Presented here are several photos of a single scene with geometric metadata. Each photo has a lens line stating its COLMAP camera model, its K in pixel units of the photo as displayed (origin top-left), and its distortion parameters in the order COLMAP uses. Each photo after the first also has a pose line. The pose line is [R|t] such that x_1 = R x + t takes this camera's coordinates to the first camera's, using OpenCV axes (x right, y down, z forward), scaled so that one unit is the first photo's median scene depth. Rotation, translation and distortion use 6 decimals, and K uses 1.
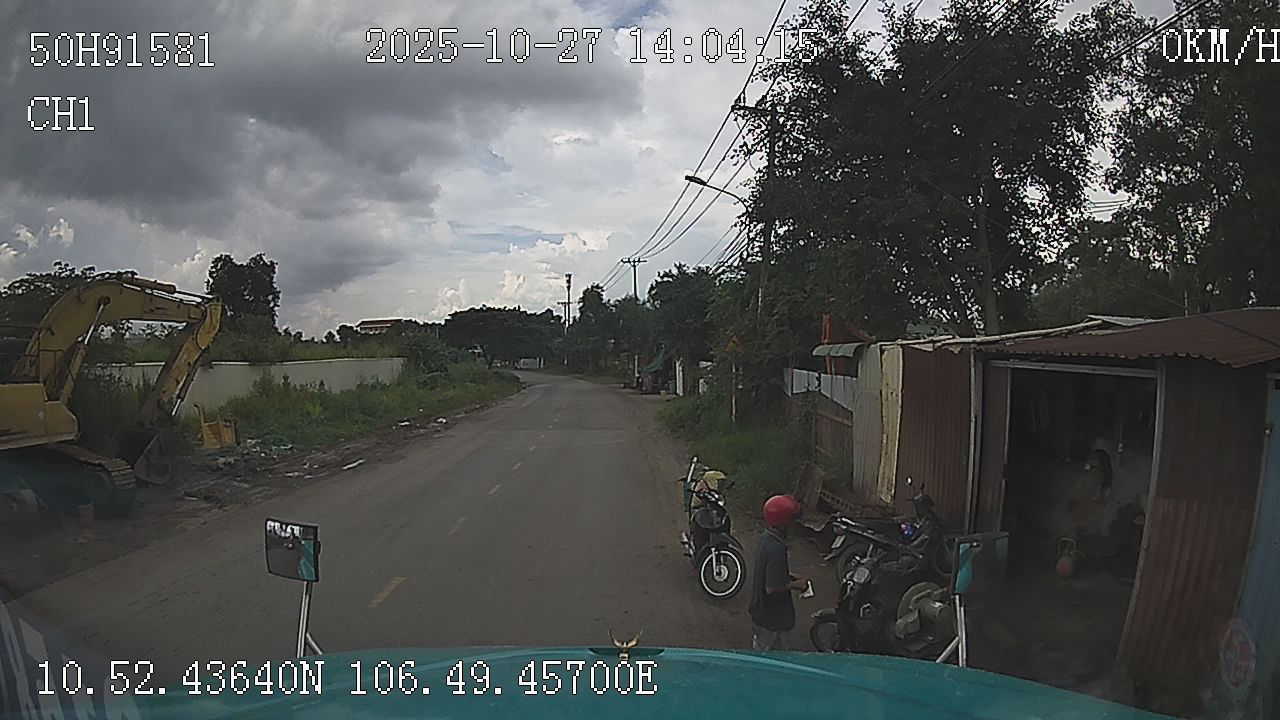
lens RADIAL K [[1072.5, 0, 636.1], [0, 1072.5, 364.3], [0, 0, 1]] dist [-0.693065, 0.000938]
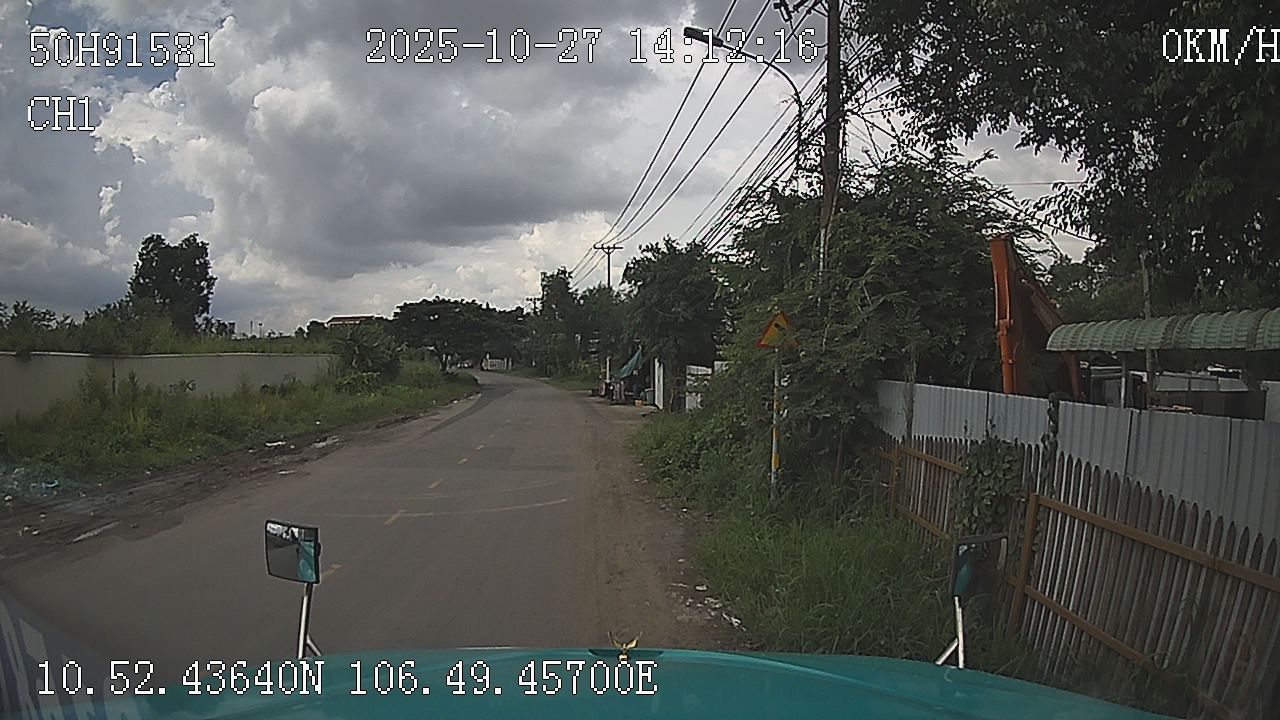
lens RADIAL K [[1075.1, 0, 640.0], [0, 1075.1, 360.0], [0, 0, 1]] dist [-0.519704, 0.005693]
pose [[0.999499, 0.019698, 0.024756, 0.004100], [-0.019517, 0.999781, -0.007535, -0.000189], [-0.024899, 0.007048, 0.999665, 0.137886]]
